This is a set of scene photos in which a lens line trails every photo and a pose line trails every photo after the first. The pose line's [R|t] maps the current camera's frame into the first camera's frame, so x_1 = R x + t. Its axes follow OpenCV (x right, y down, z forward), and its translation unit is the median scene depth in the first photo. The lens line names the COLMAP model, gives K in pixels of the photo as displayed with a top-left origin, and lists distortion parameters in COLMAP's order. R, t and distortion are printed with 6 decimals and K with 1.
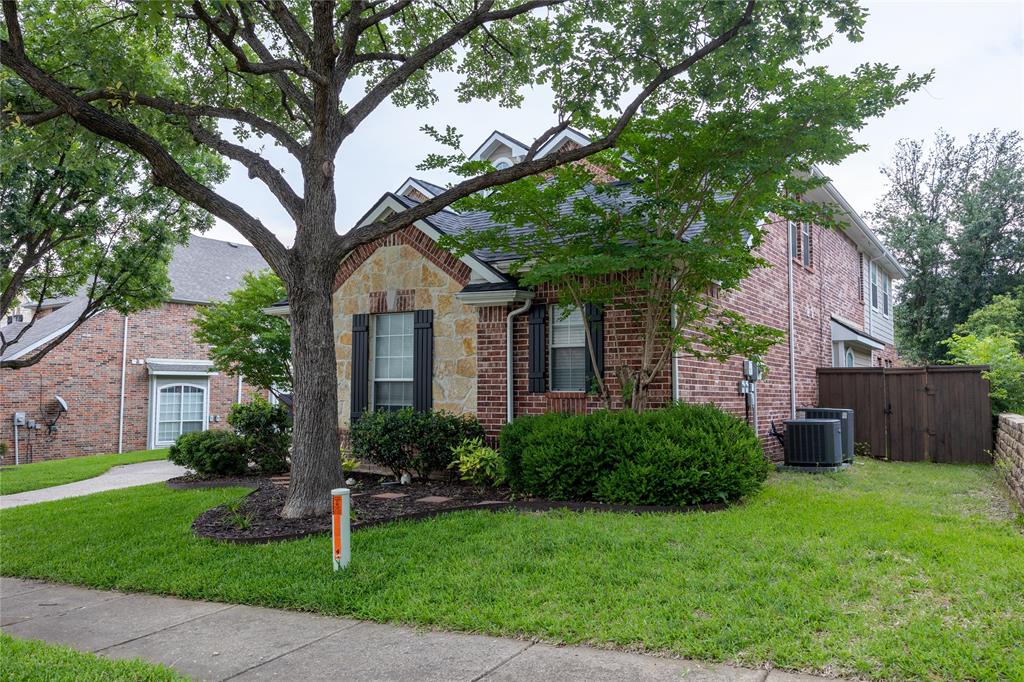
lens RADIAL K [[768.1, 0, 512.0], [0, 768.1, 341.0], [0, 0, 1]] dist [-0.000214, 0.000110]
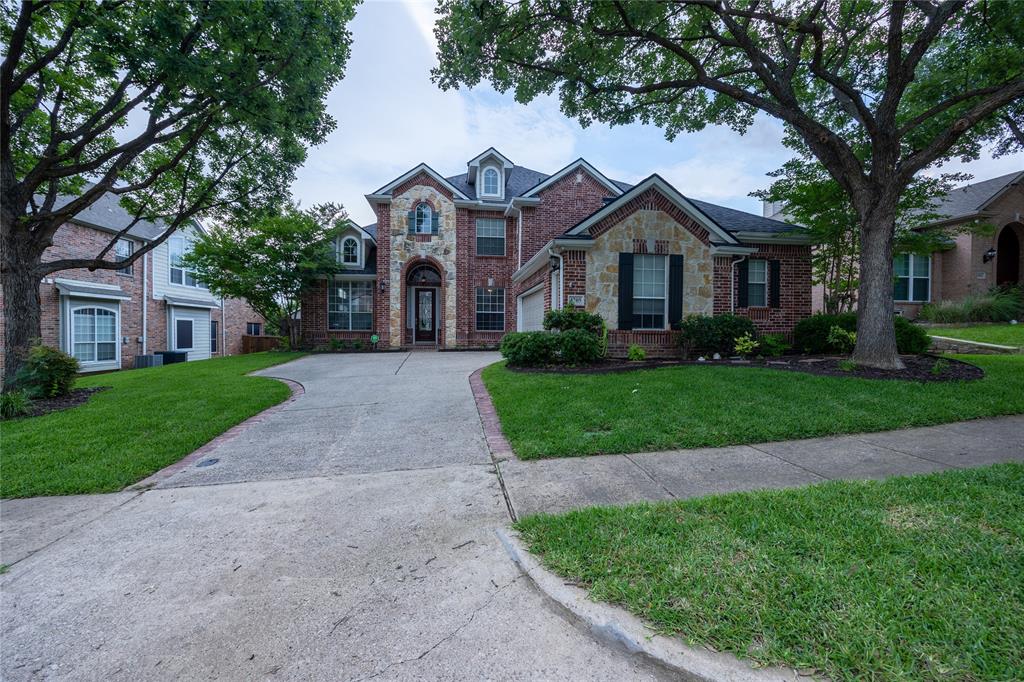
lens RADIAL K [[410.8, 0, 512.0], [0, 410.8, 341.0], [0, 0, 1]] dist [-0.000813, 0.000071]
pose [[0.757149, -0.011464, 0.653142, -0.954939], [-0.046279, 0.996392, 0.071138, 0.096508], [-0.651601, -0.084088, 0.753887, 0.567545]]
